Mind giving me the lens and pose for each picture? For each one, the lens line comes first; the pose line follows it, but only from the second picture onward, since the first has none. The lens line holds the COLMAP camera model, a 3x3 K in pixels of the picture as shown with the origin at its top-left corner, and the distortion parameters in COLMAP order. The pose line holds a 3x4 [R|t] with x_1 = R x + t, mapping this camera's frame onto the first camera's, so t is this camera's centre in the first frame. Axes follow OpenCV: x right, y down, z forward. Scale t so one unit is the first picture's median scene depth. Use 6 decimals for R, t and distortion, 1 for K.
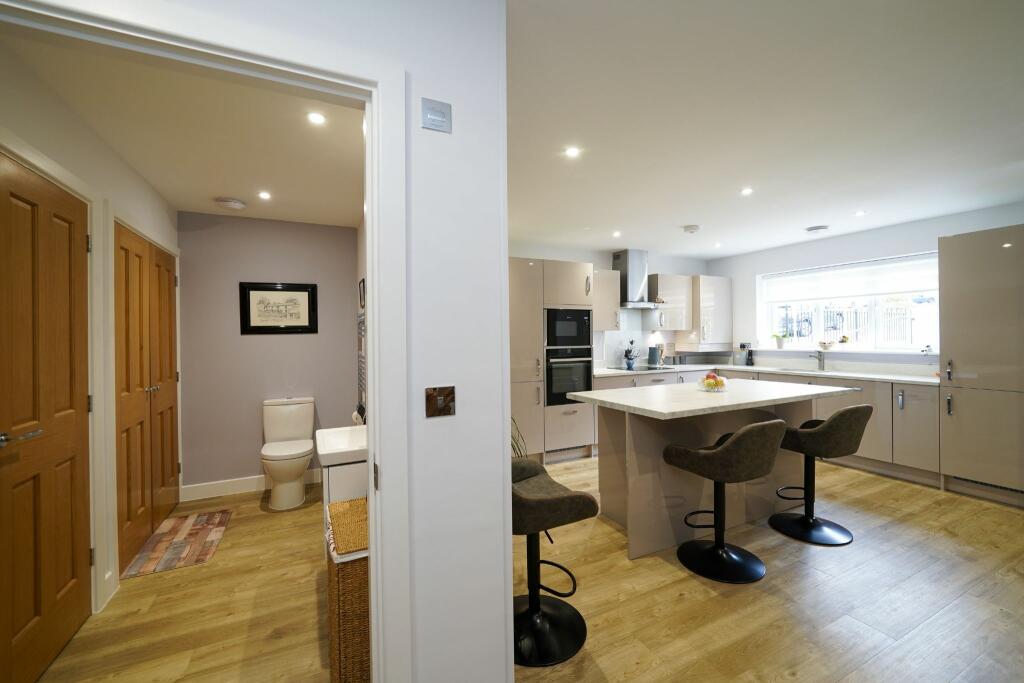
lens RADIAL K [[388.6, 0, 504.9], [0, 388.6, 339.7], [0, 0, 1]] dist [-0.000308, -0.000021]
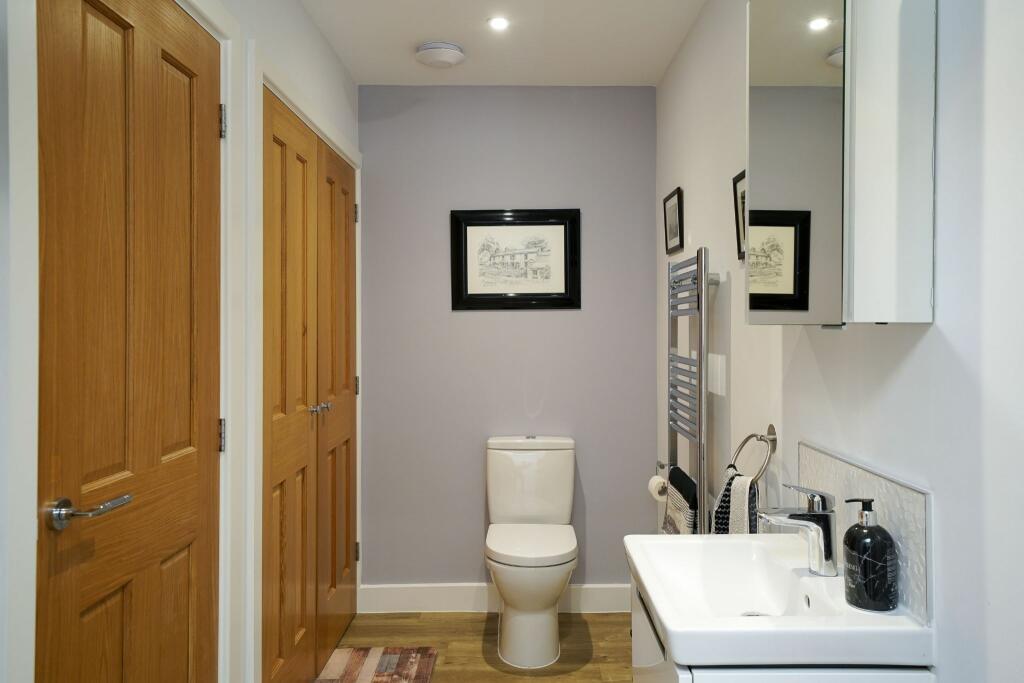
lens RADIAL K [[699.4, 0, 512.0], [0, 699.4, 341.5], [0, 0, 1]] dist [0.053898, -0.001522]
pose [[0.886768, 0.019077, -0.461821, -0.191089], [-0.012205, 0.999766, 0.017864, 0.012830], [0.462054, -0.010205, 0.886793, 0.222046]]
